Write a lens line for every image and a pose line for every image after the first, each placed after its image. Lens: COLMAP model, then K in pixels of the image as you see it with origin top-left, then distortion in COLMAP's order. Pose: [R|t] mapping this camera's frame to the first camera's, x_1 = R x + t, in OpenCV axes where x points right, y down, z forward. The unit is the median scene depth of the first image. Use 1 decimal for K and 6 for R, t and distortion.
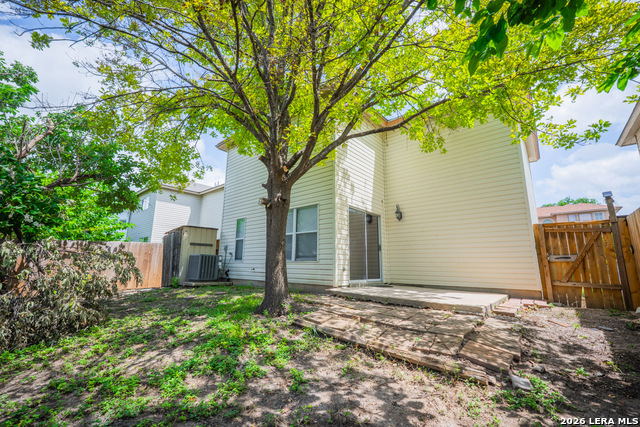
lens RADIAL K [[260.9, 0, 315.5], [0, 260.9, 213.8], [0, 0, 1]] dist [-0.000602, -0.000407]
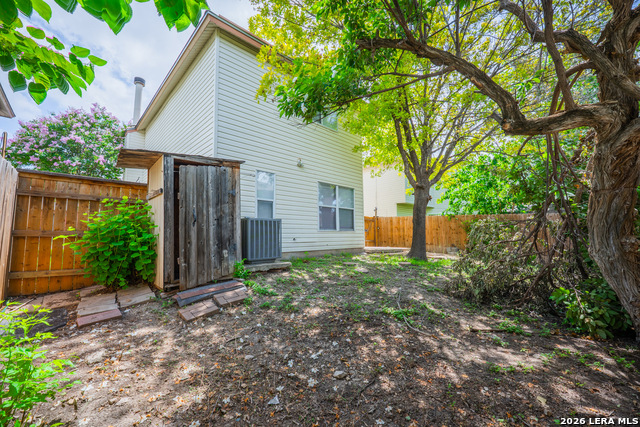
lens RADIAL K [[260.9, 0, 315.5], [0, 260.9, 213.8], [0, 0, 1]] dist [-0.000602, -0.000407]
pose [[0.079880, 0.060610, 0.994960, -1.471840], [-0.190924, 0.980600, -0.044407, 0.204801], [-0.978349, -0.186414, 0.089902, 1.158217]]
